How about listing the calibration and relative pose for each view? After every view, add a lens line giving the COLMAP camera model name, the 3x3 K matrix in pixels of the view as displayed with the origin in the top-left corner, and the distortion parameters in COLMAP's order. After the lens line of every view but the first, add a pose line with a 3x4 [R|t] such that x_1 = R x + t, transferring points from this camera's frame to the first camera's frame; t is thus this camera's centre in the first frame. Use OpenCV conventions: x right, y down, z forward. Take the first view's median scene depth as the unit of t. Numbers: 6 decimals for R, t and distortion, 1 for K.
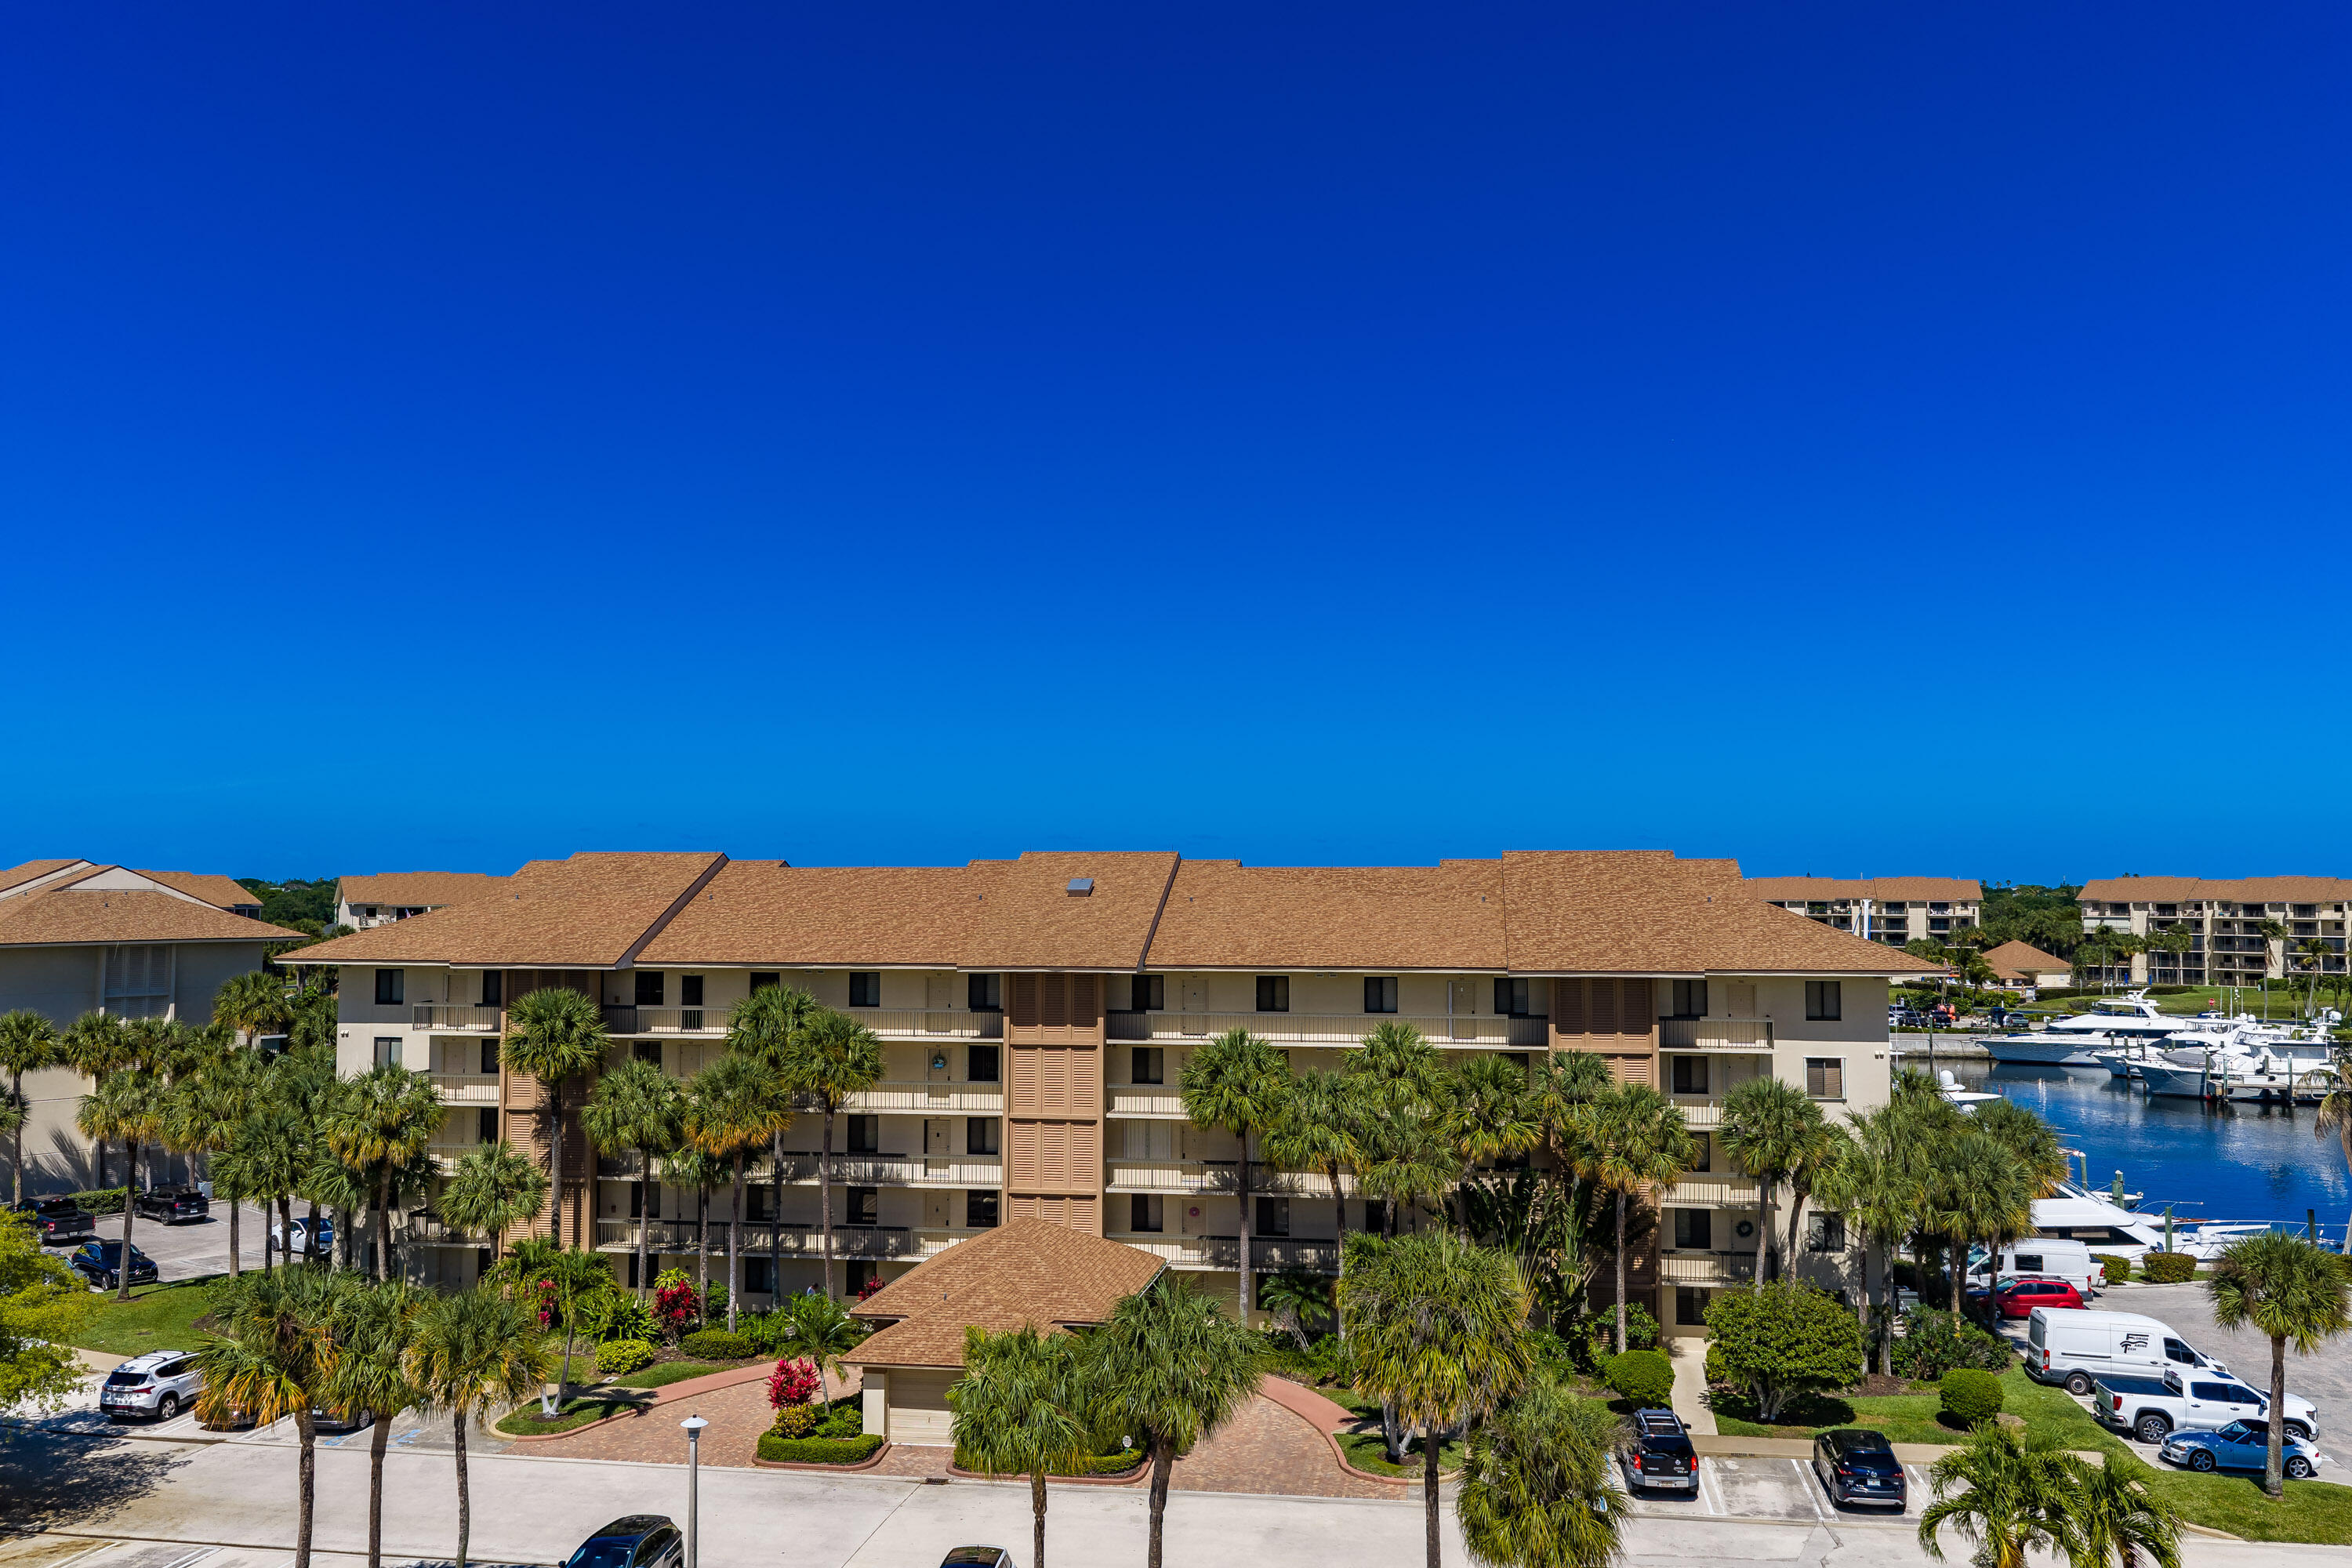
lens RADIAL K [[1943.9, 0, 1182.0], [0, 1943.9, 775.0], [0, 0, 1]] dist [0.020682, -0.033330]
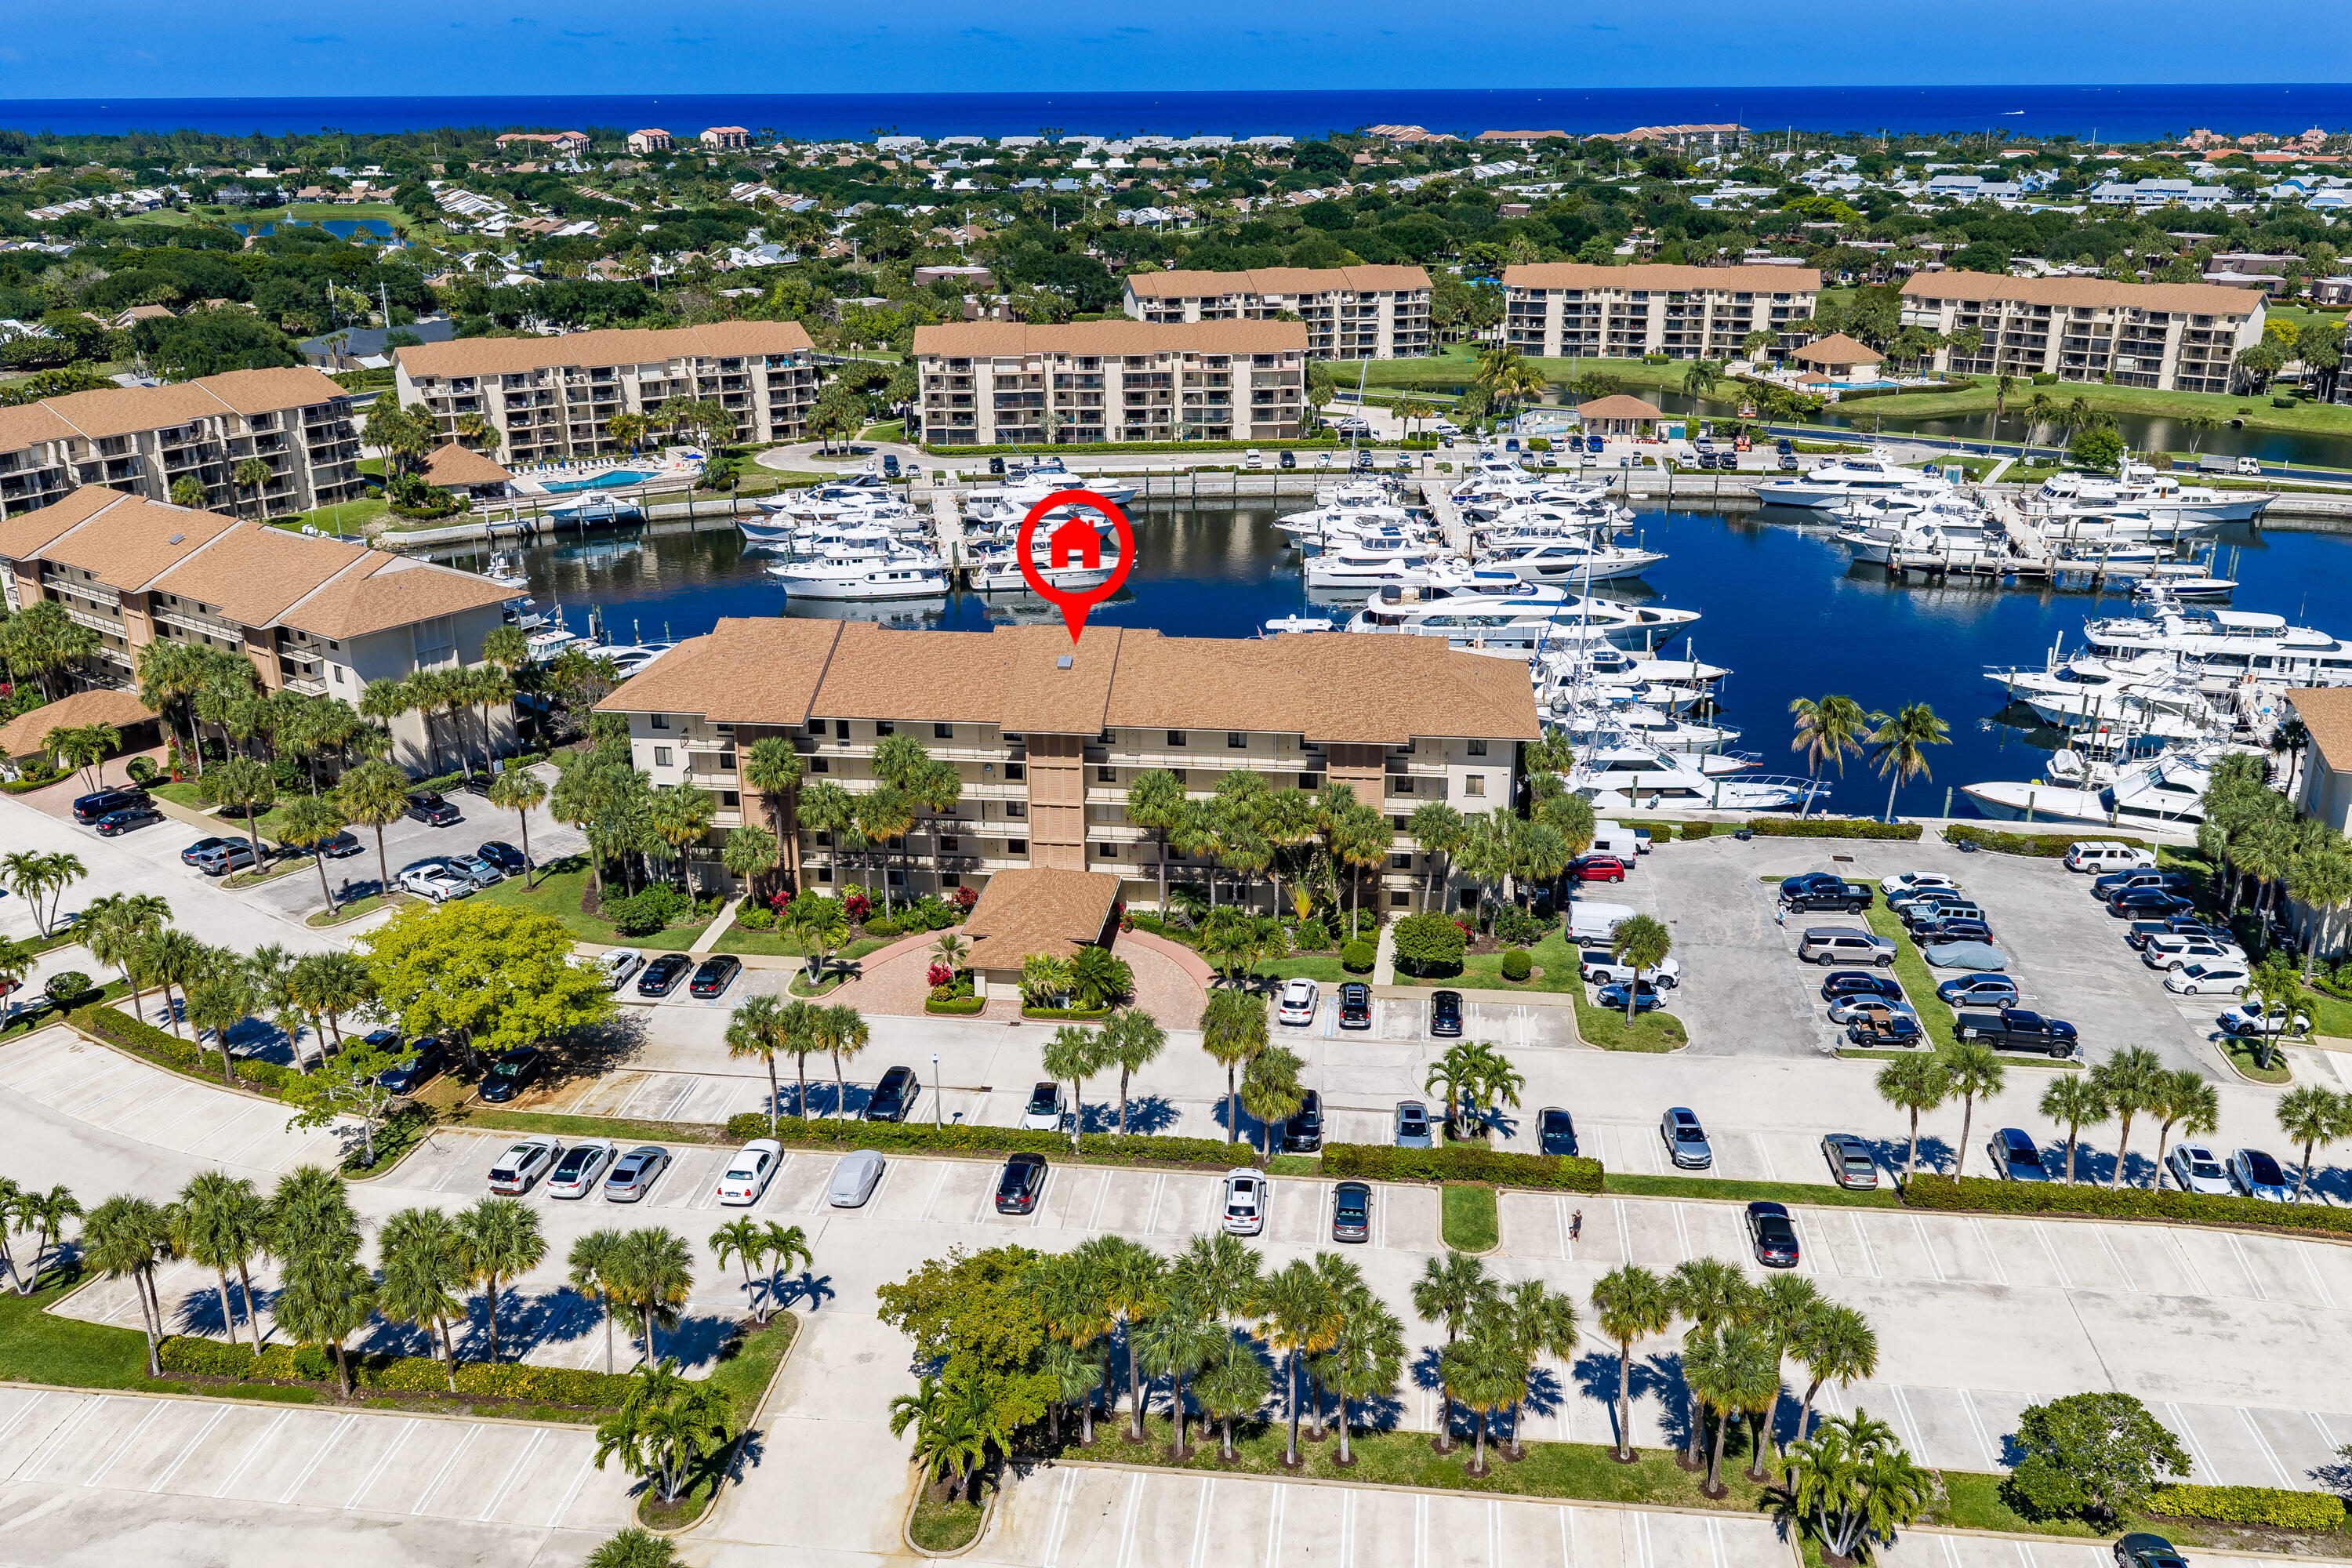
lens RADIAL K [[1943.9, 0, 1179.8], [0, 1943.9, 783.2], [0, 0, 1]] dist [0.020682, -0.033330]
pose [[0.999366, -0.018502, 0.030404, -0.005274], [0.005148, 0.920420, 0.390898, -0.544784], [-0.035217, -0.390494, 0.919932, -0.655776]]
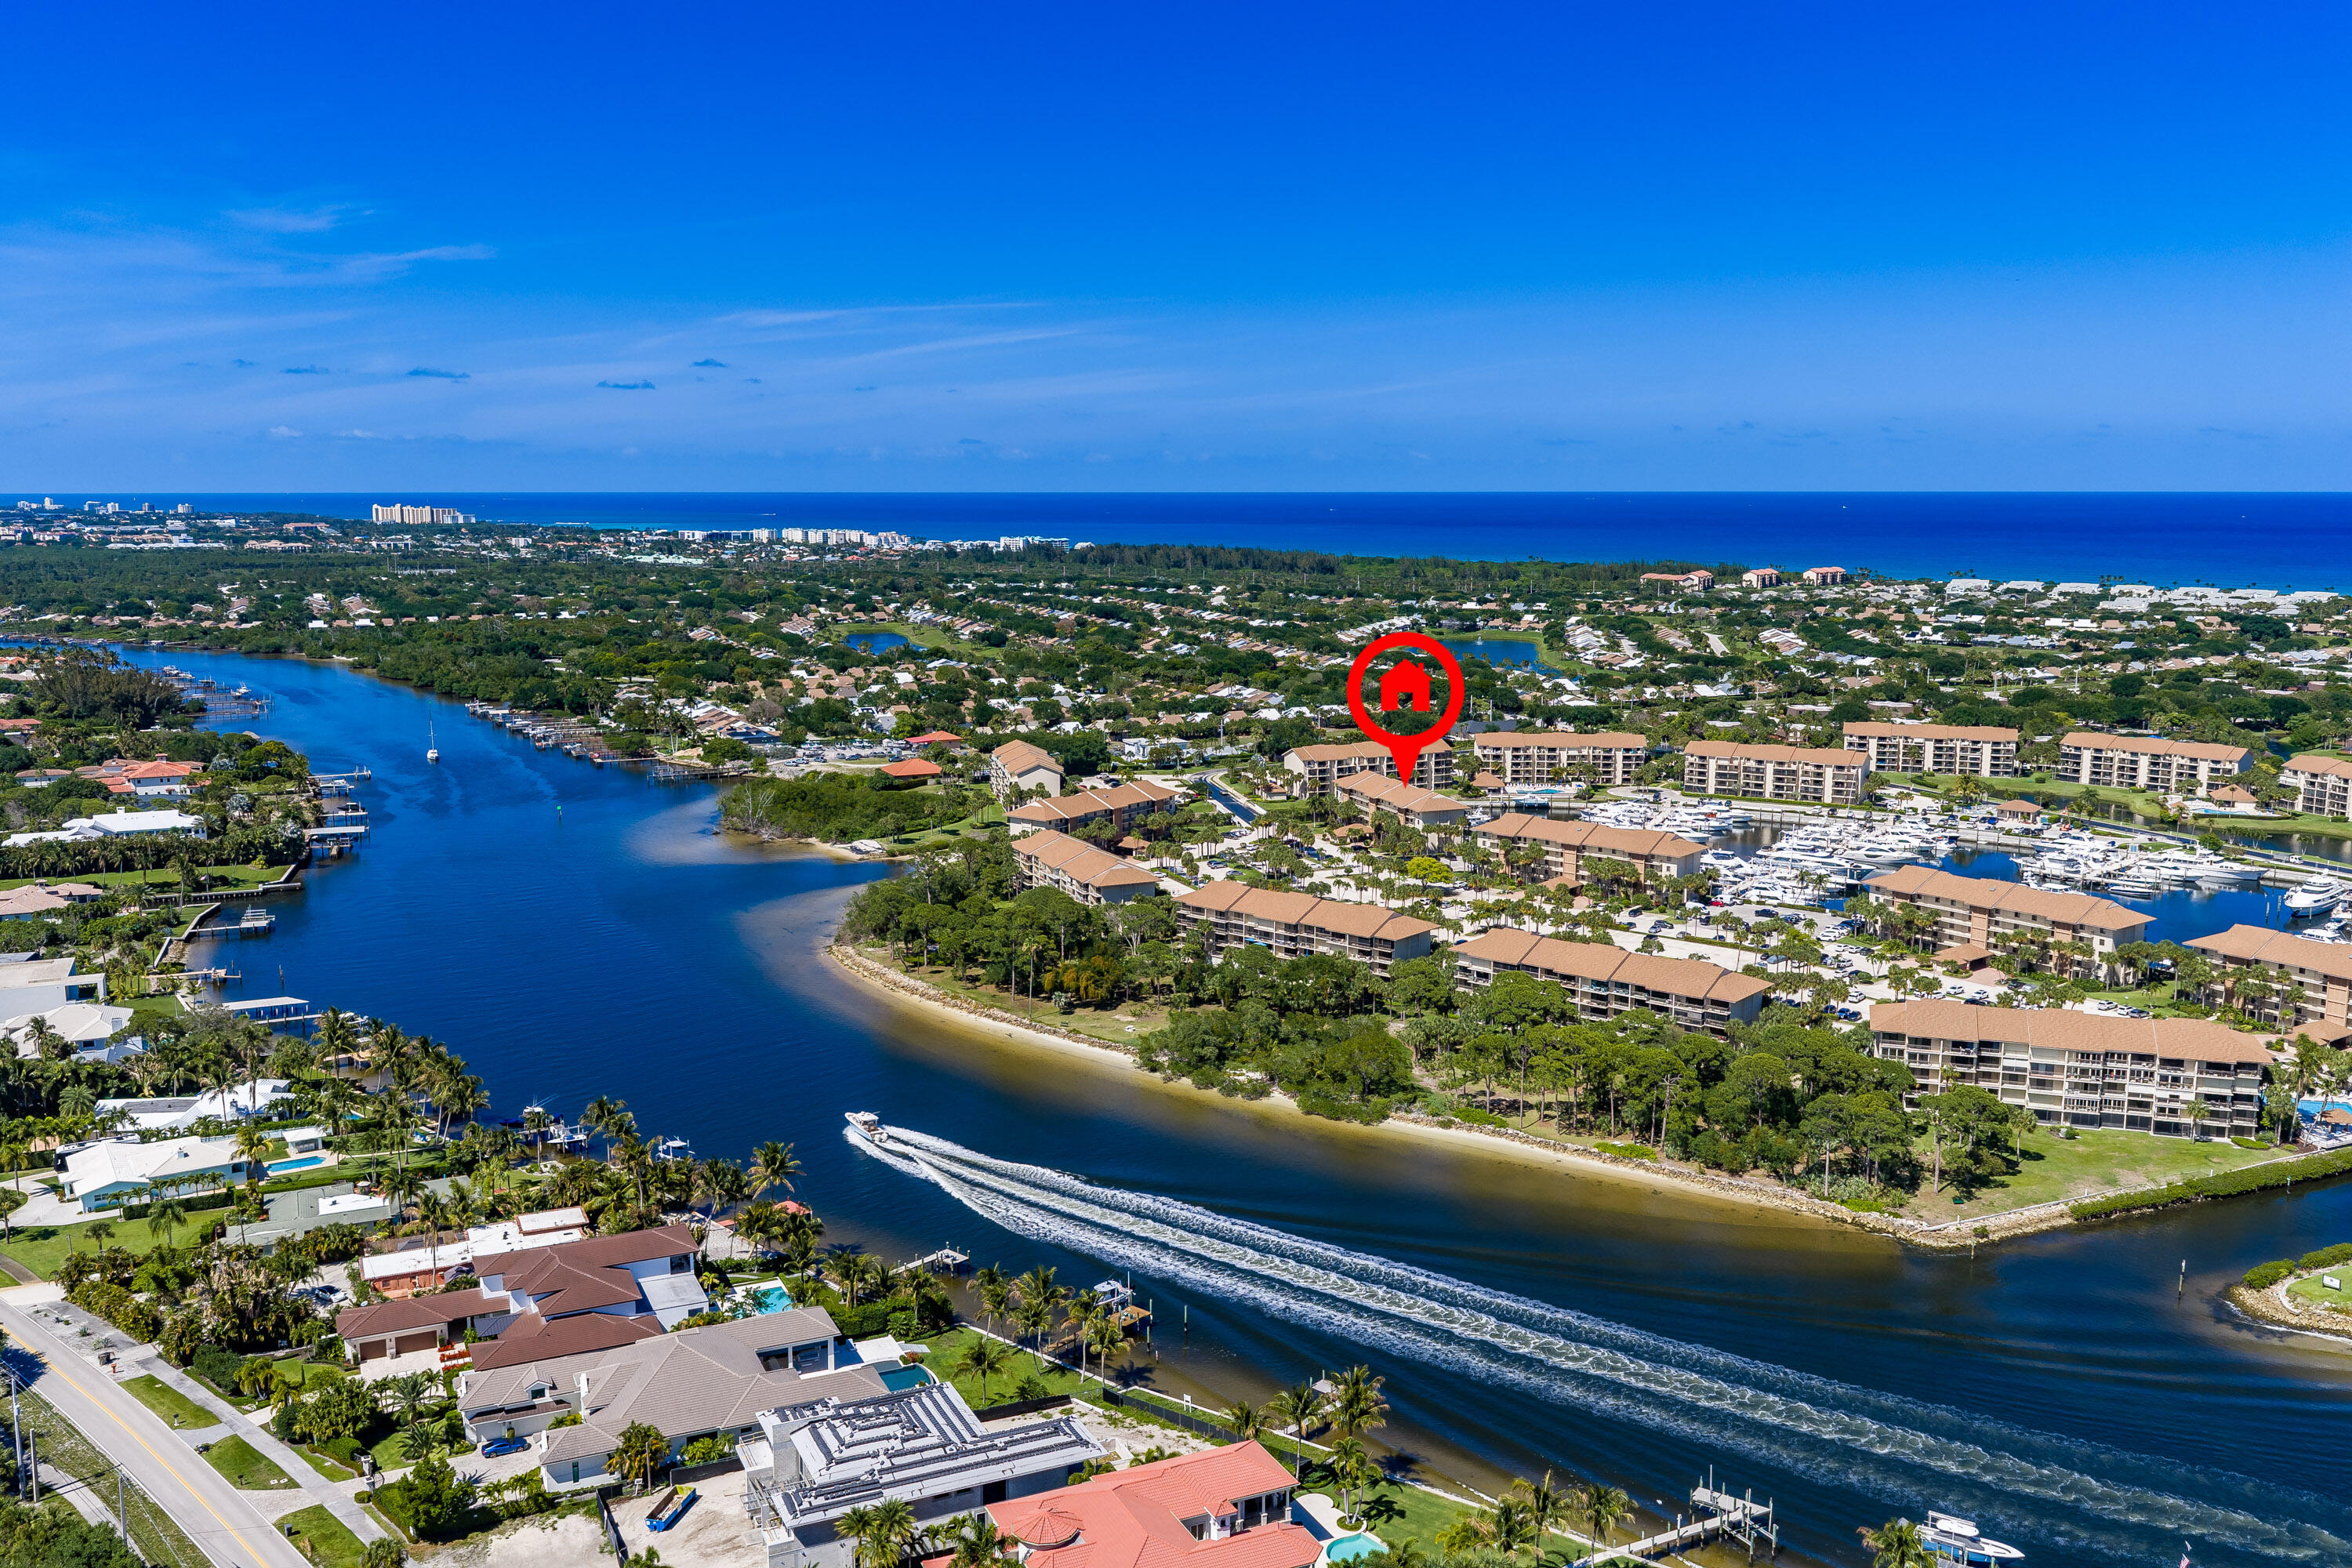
lens RADIAL K [[1943.9, 0, 1178.6], [0, 1943.9, 797.4], [0, 0, 1]] dist [0.020682, -0.033330]
pose [[0.851648, 0.082868, -0.517522, 2.421455], [0.030672, 0.977849, 0.207052, -1.606721], [0.523217, -0.192209, 0.830241, -5.731269]]
